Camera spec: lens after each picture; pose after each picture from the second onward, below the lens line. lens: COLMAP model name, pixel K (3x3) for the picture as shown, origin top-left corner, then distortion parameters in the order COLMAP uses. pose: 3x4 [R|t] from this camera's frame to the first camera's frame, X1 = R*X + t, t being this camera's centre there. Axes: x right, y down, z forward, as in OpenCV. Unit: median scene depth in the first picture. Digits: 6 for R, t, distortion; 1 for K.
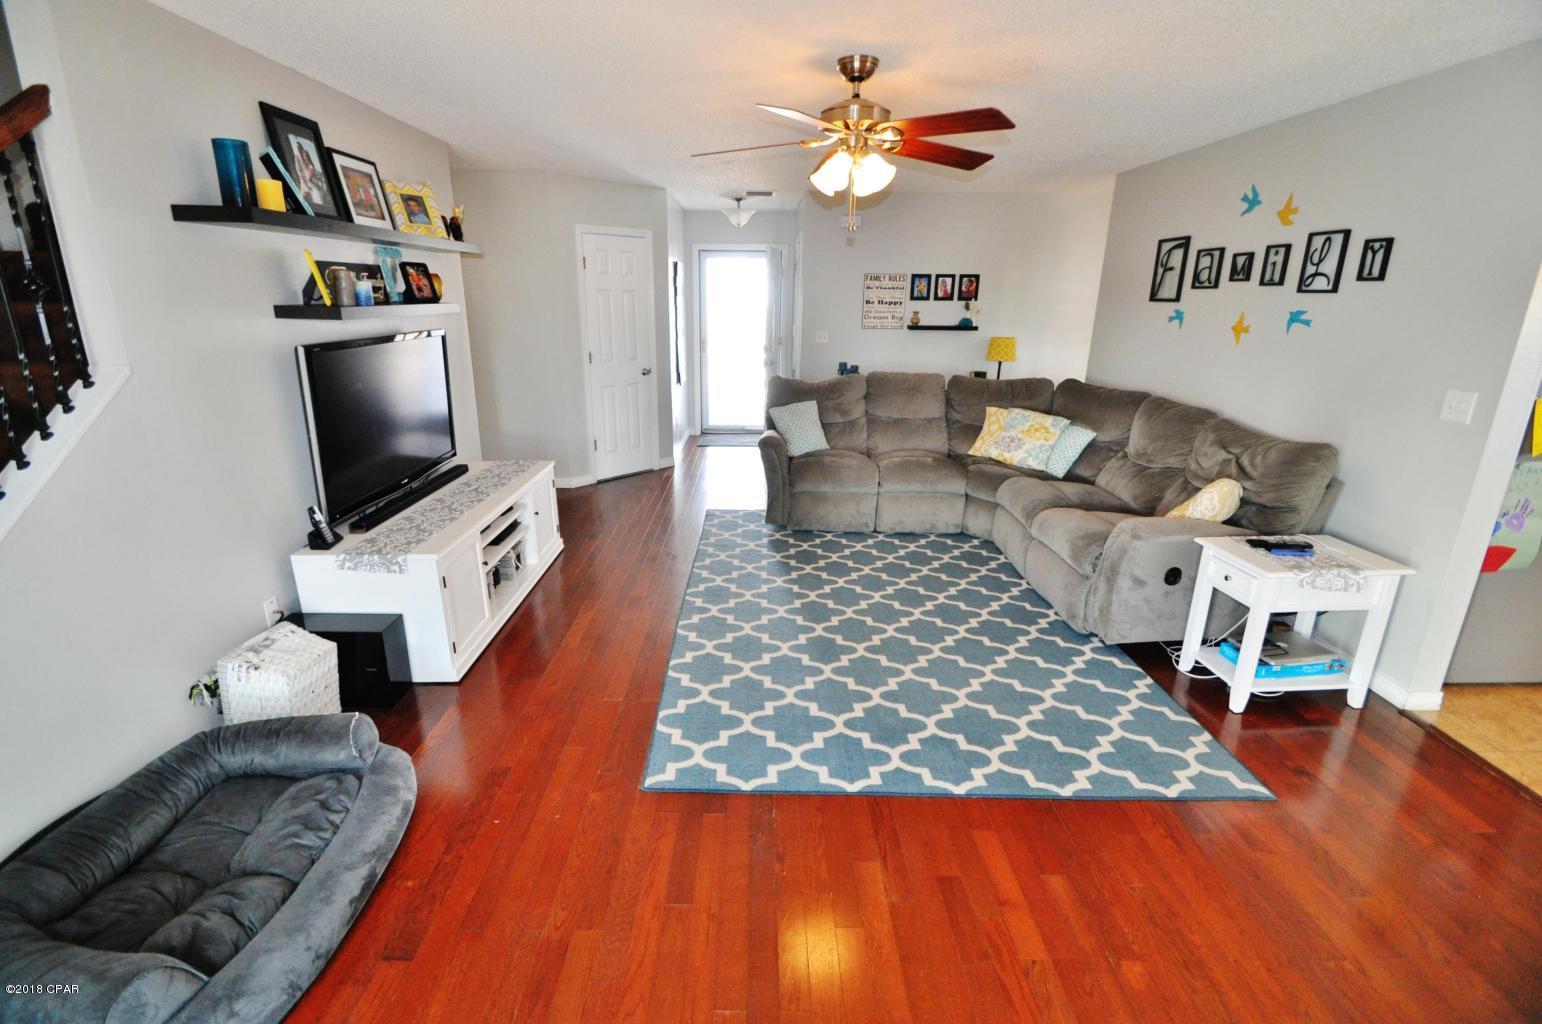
lens RADIAL K [[681.7, 0, 764.5], [0, 681.7, 499.8], [0, 0, 1]] dist [-0.004874, -0.005043]
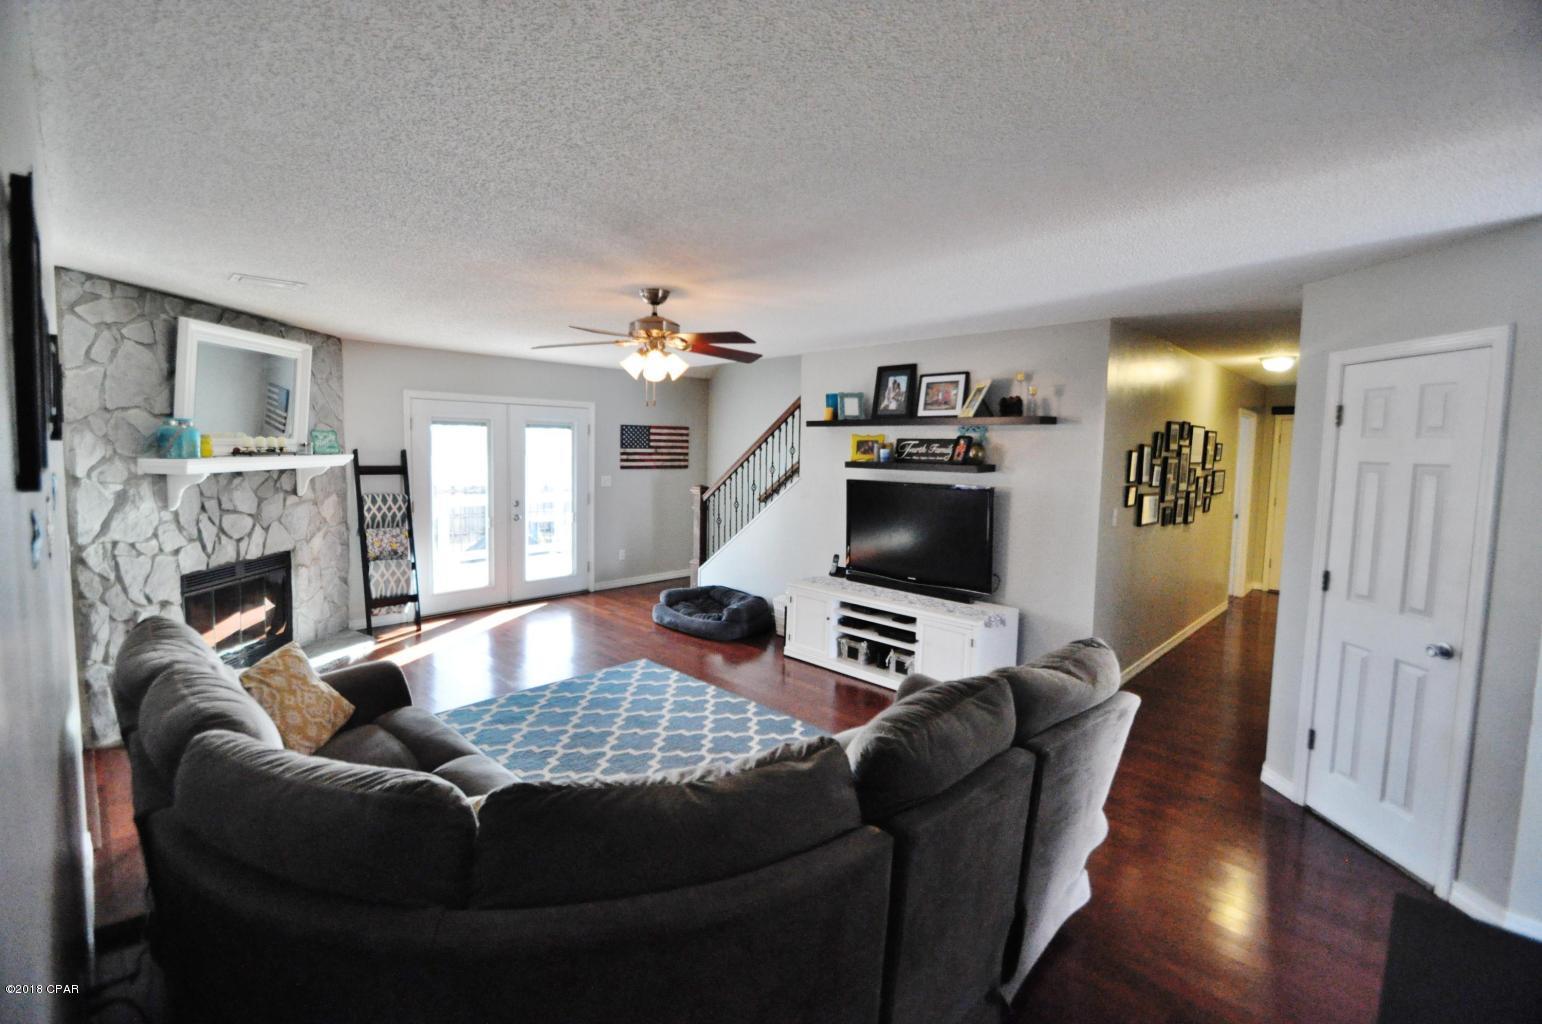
lens RADIAL K [[681.7, 0, 767.0], [0, 681.7, 507.3], [0, 0, 1]] dist [-0.004874, -0.005043]
pose [[-0.713411, 0.043952, -0.699366, 0.878053], [-0.210455, 0.938519, 0.273663, -0.616297], [0.668396, 0.342420, -0.660300, 2.062218]]
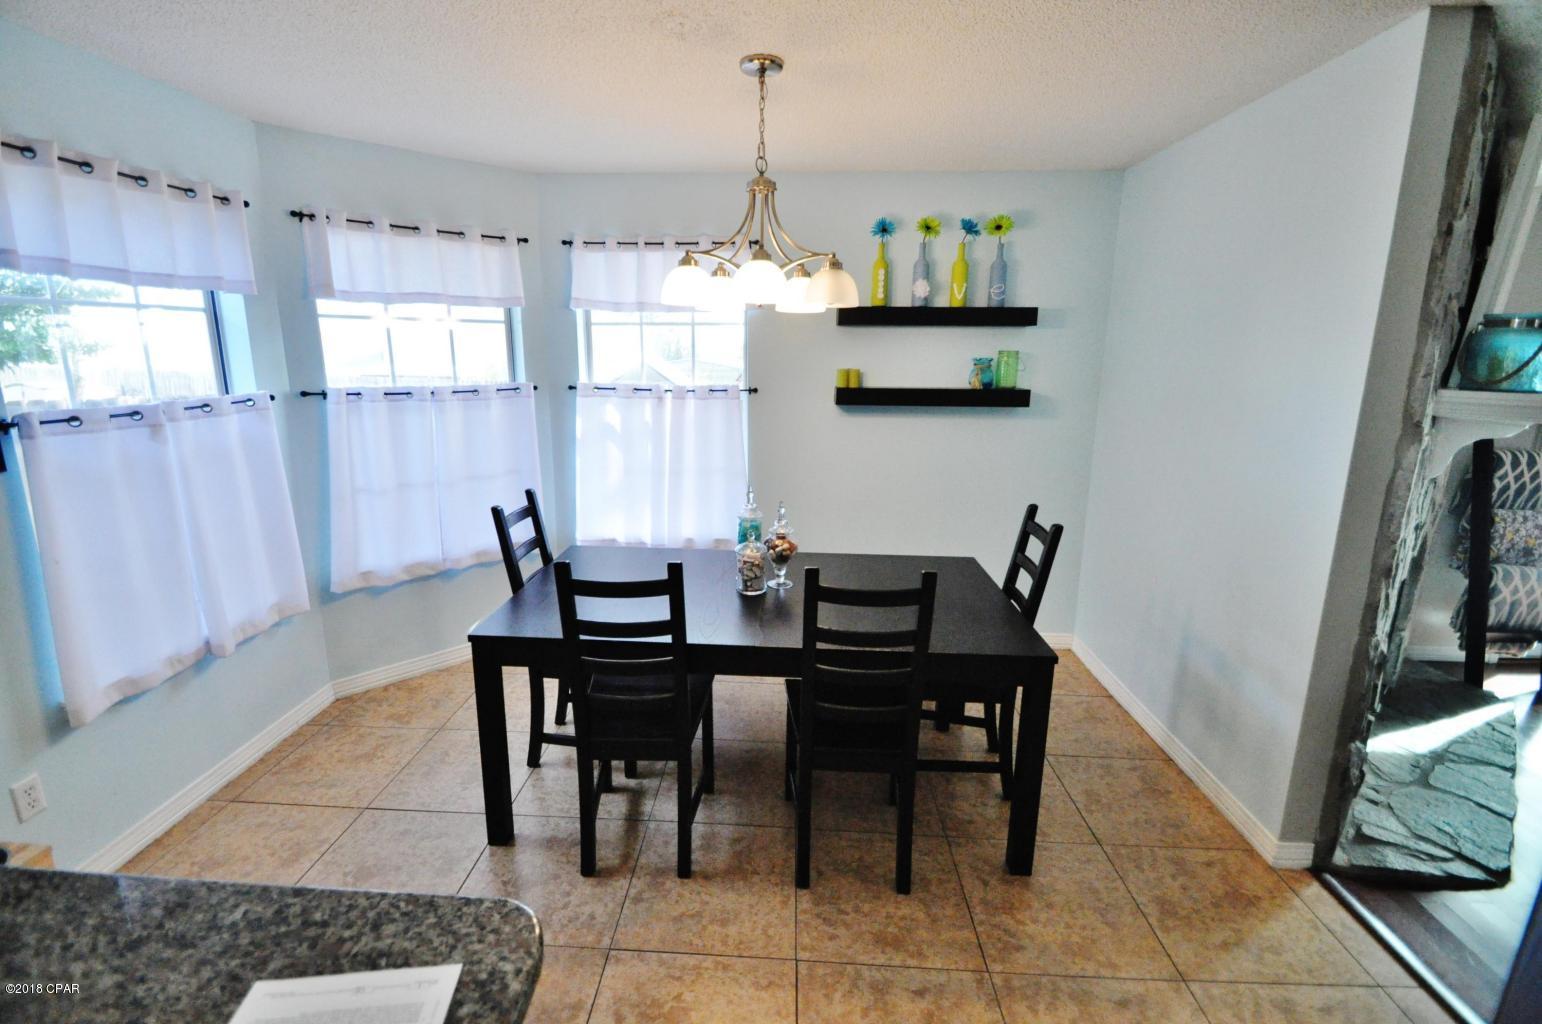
lens RADIAL K [[681.7, 0, 764.0], [0, 681.7, 503.8], [0, 0, 1]] dist [-0.004874, -0.005043]
pose [[-0.997731, -0.026408, 0.061935, 1.523382], [0.006293, 0.879271, 0.476280, -0.323525], [-0.067036, 0.475589, -0.877110, 1.051491]]
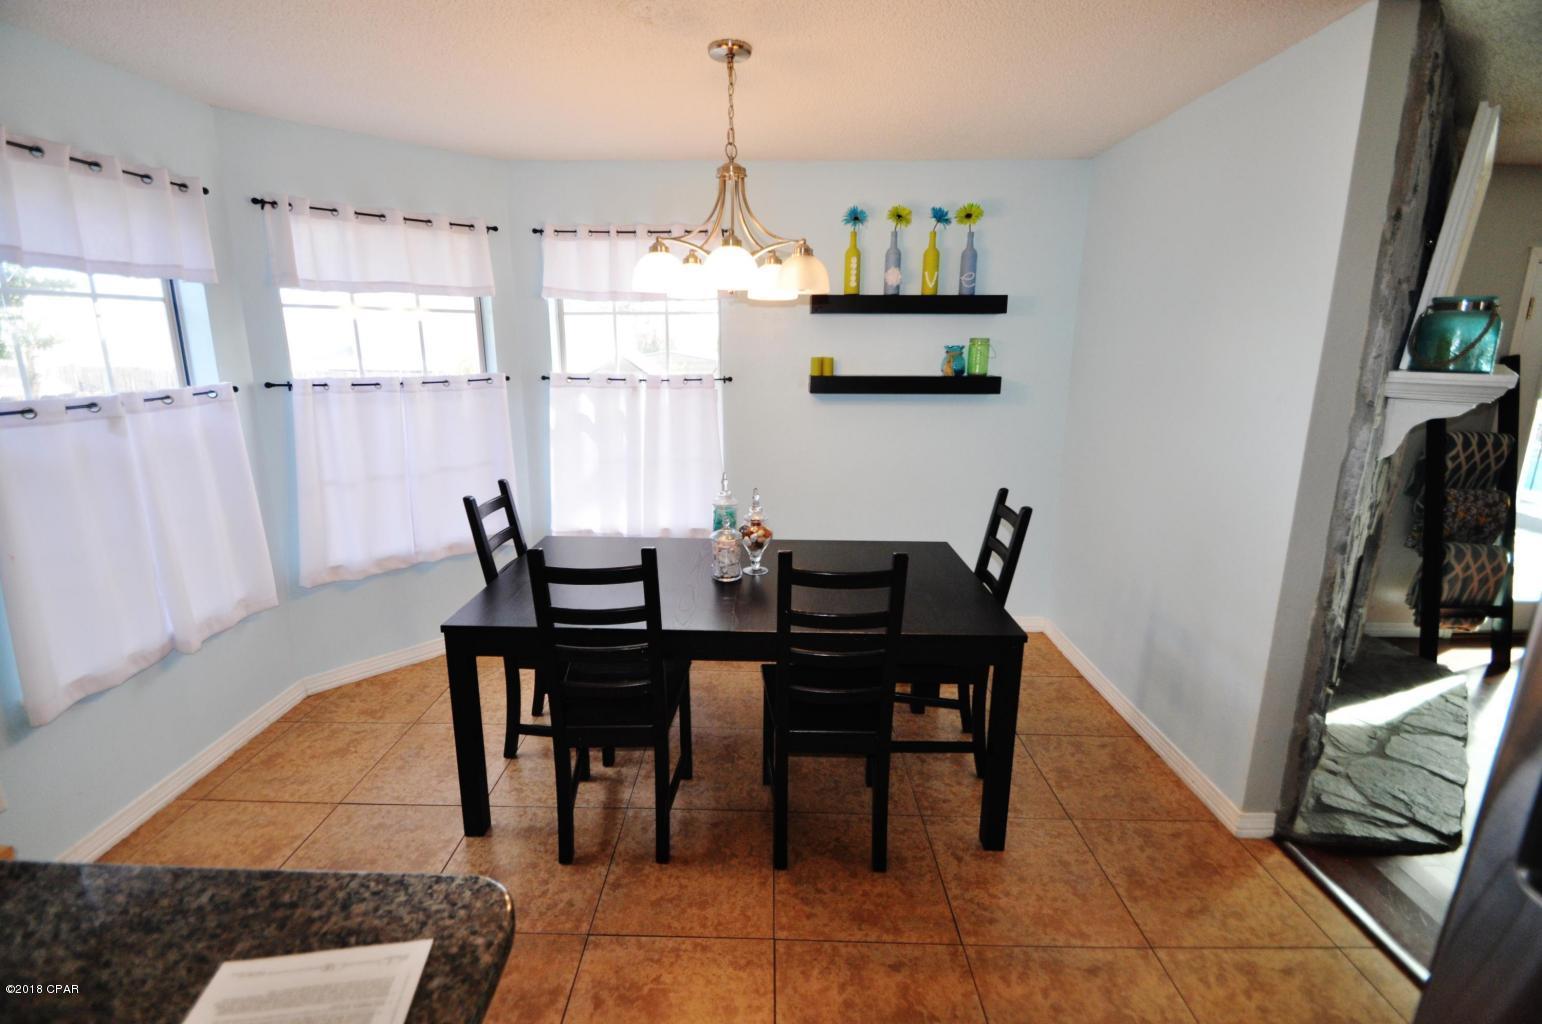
lens RADIAL K [[681.7, 0, 763.4], [0, 681.7, 500.9], [0, 0, 1]] dist [-0.004874, -0.005043]
pose [[-0.999406, -0.014669, 0.031192, 1.517440], [0.002203, 0.875895, 0.482496, -0.318732], [-0.034398, 0.482278, -0.875343, 1.057942]]
